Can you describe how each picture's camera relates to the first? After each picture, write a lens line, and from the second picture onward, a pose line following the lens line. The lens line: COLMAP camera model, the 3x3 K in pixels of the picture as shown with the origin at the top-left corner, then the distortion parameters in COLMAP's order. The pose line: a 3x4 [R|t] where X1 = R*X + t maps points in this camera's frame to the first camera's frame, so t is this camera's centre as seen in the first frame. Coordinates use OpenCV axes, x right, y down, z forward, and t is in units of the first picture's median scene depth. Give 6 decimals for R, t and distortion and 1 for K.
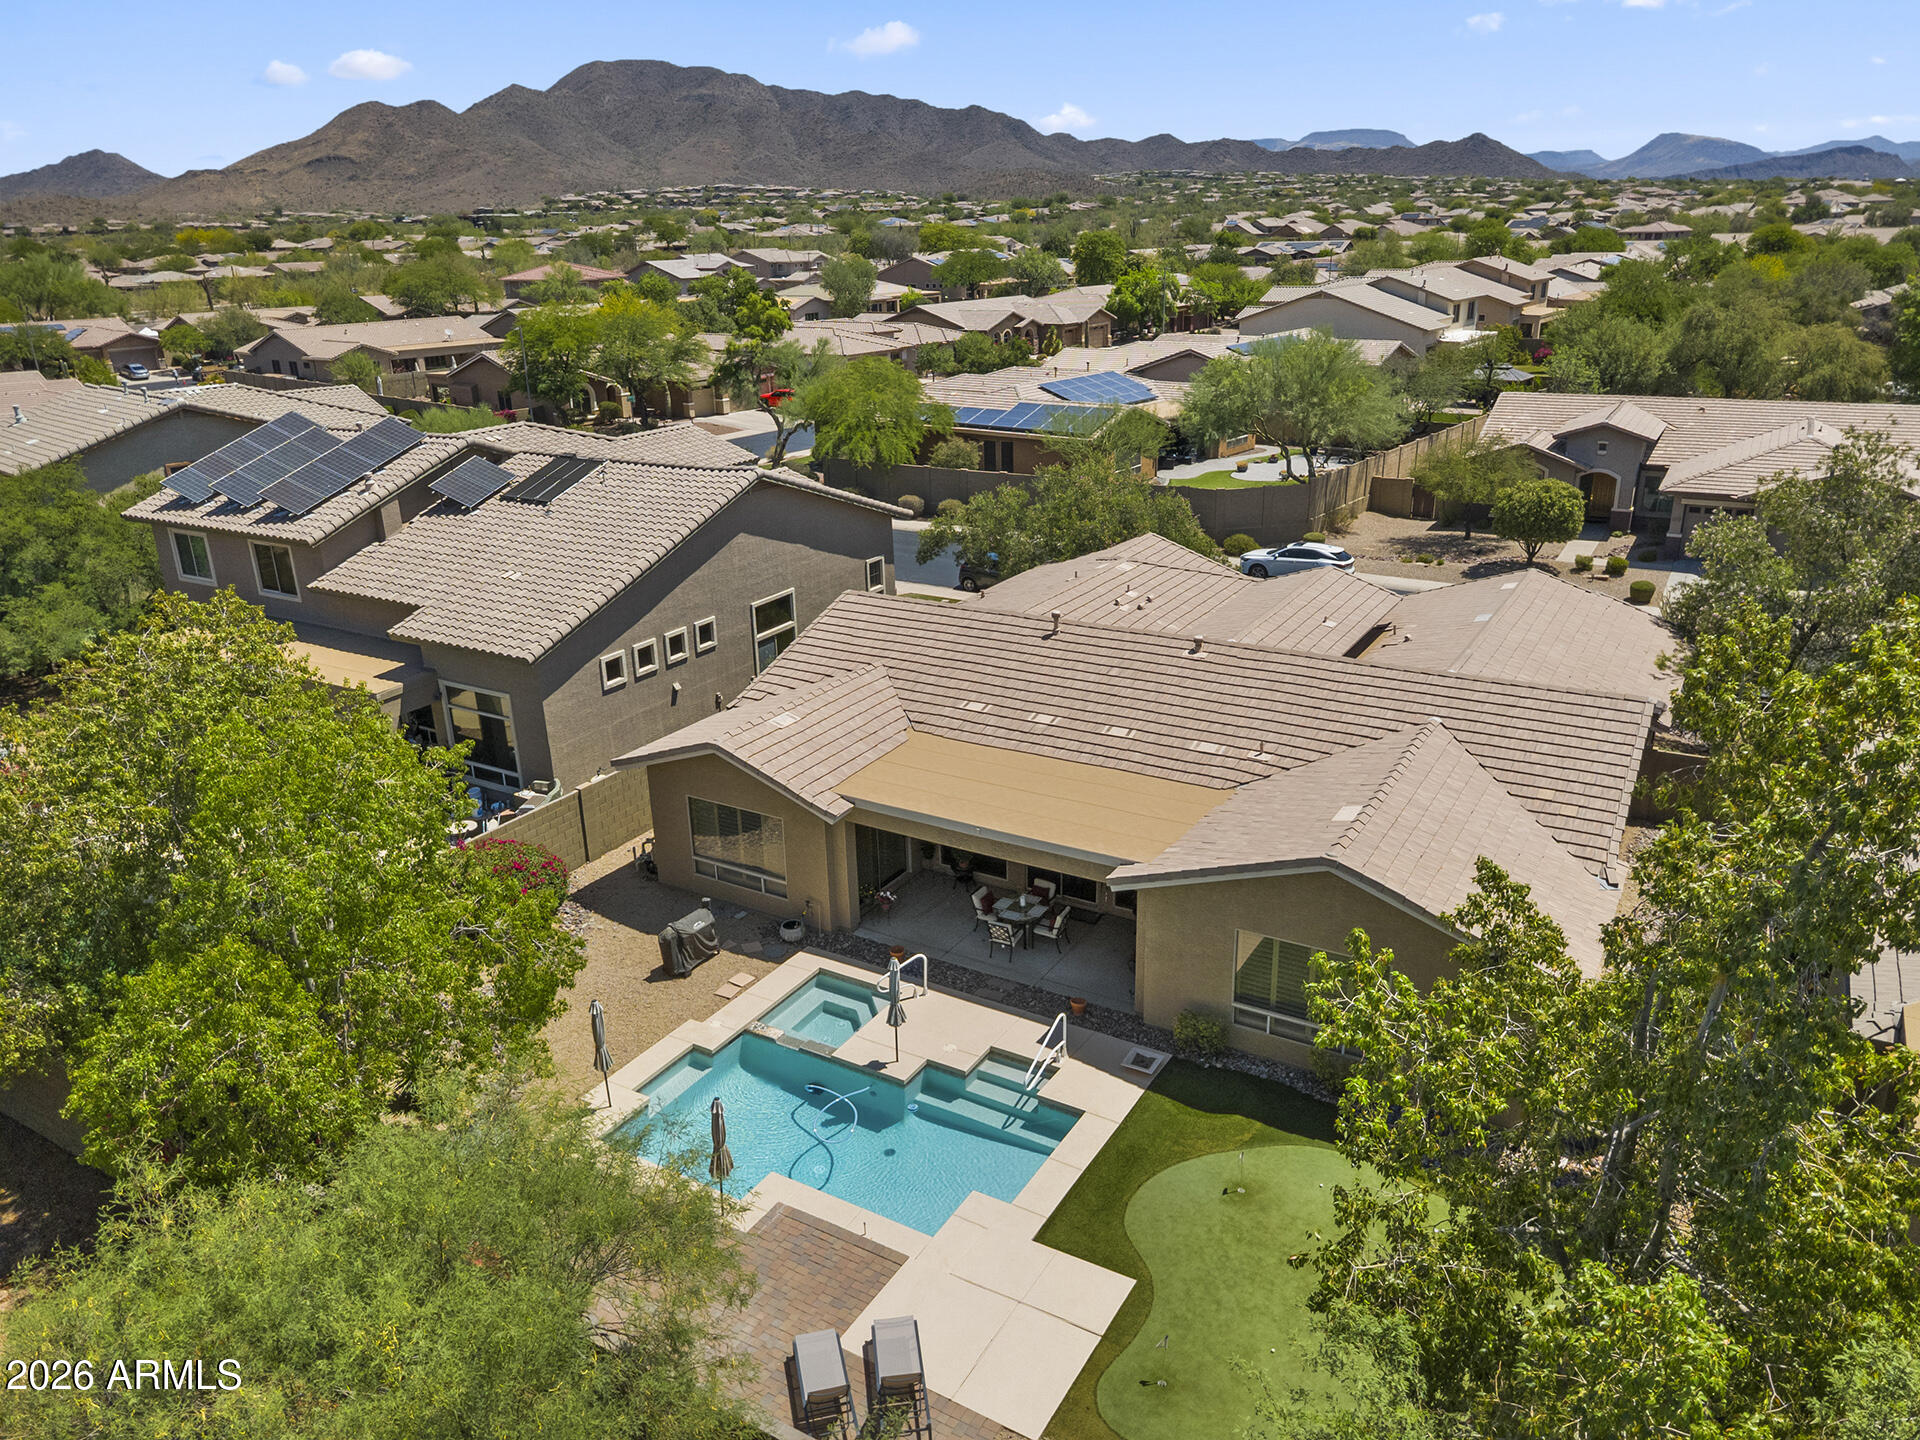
lens RADIAL K [[1344.3, 0, 960.0], [0, 1344.3, 720.0], [0, 0, 1]] dist [-0.002049, 0.006454]
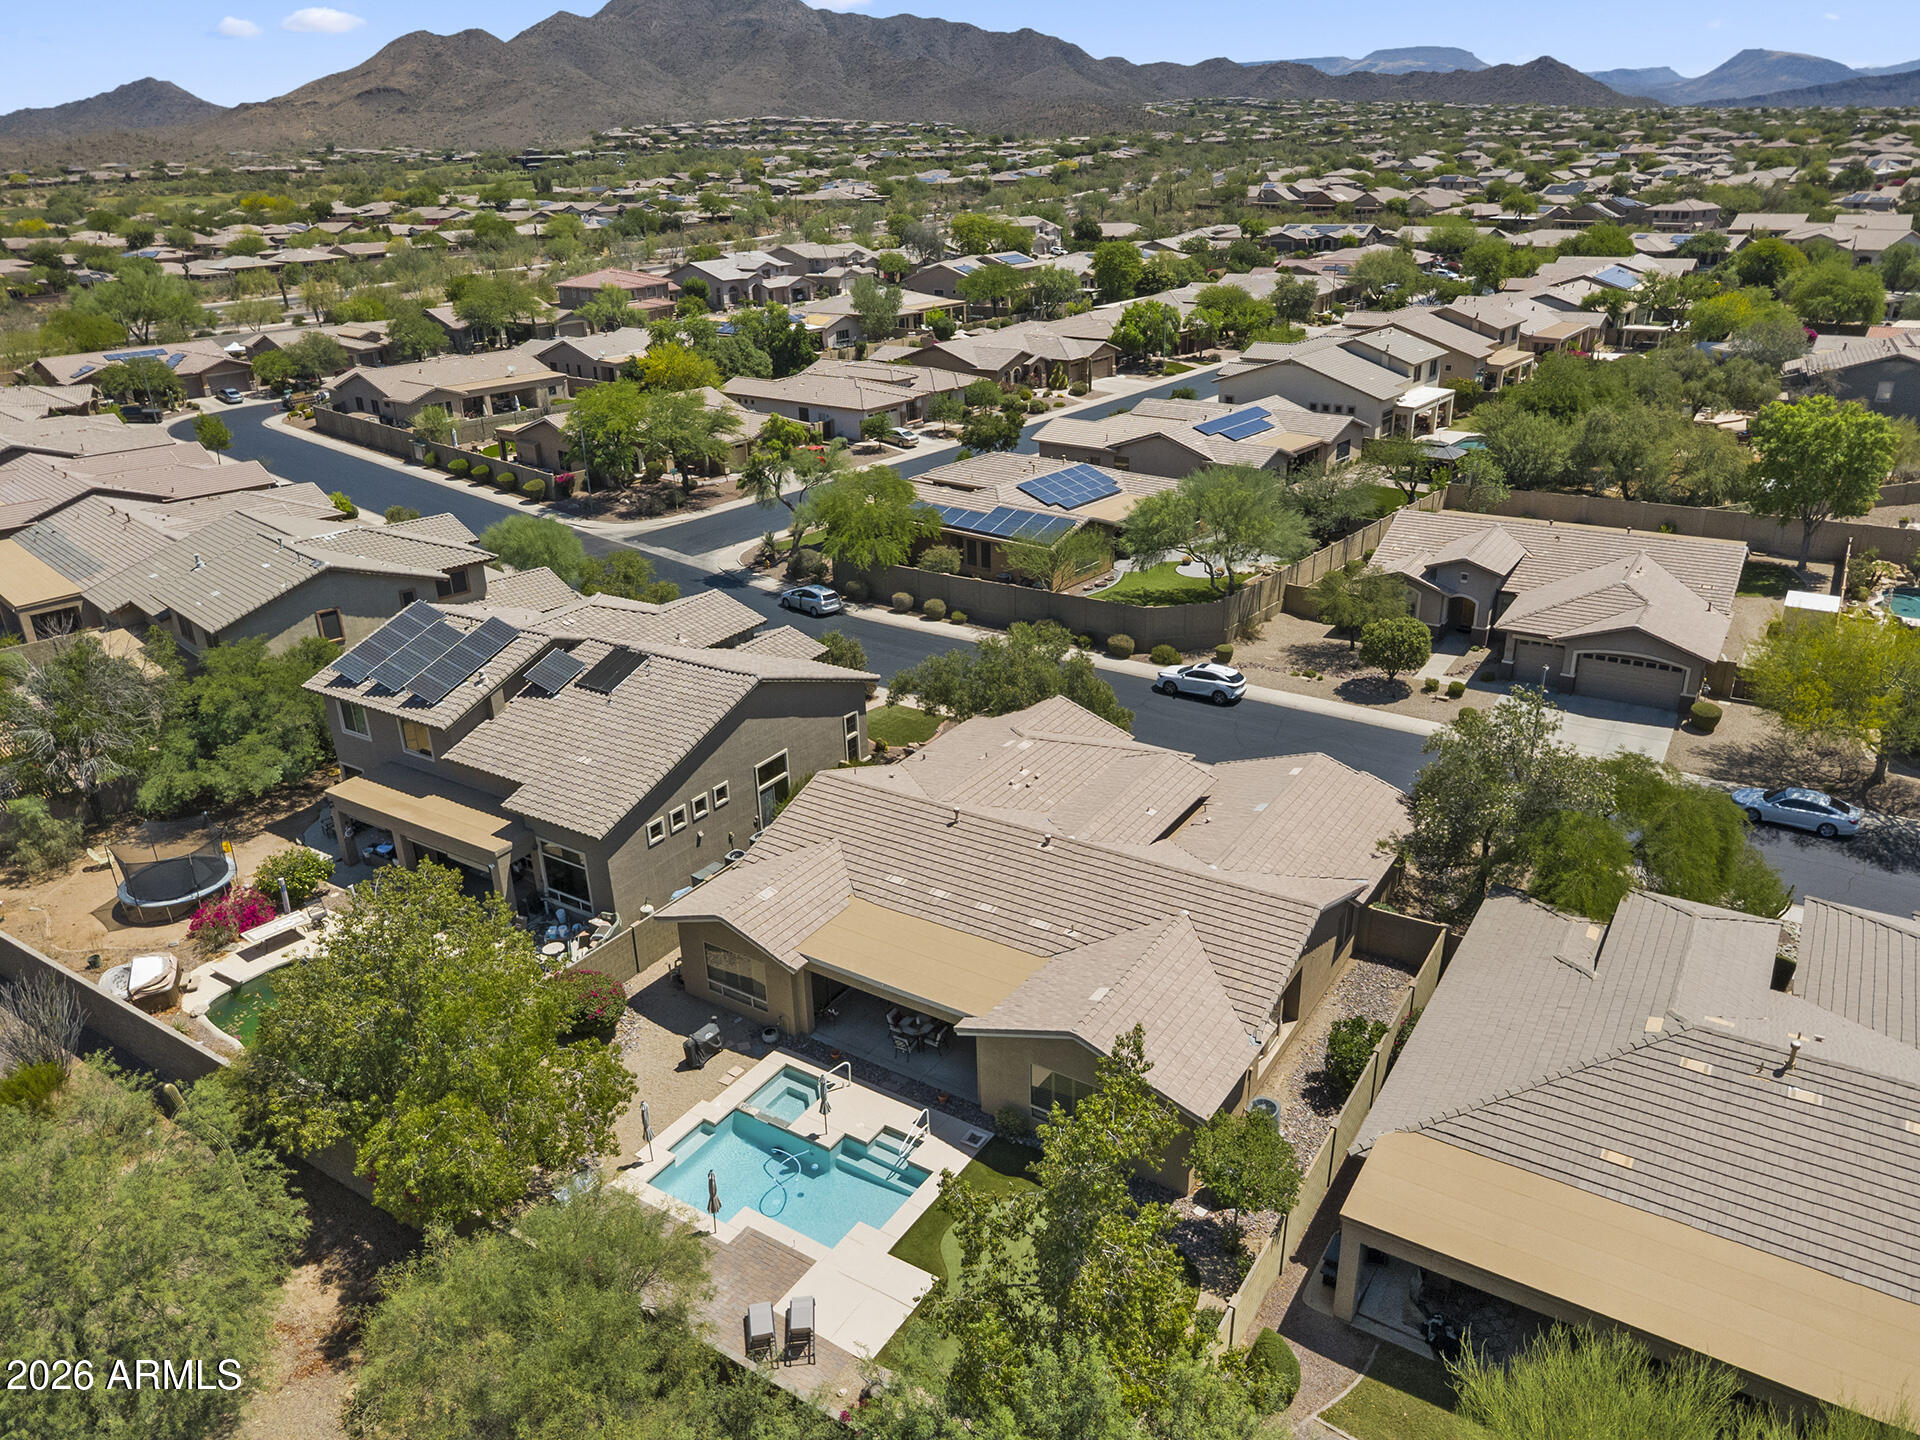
lens RADIAL K [[1344.3, 0, 960.0], [0, 1344.3, 720.0], [0, 0, 1]] dist [-0.002049, 0.006454]
pose [[0.999378, 0.012046, -0.033156, 0.113814], [-0.010379, 0.998695, 0.049999, -0.231381], [0.033715, -0.049624, 0.998199, -0.418799]]
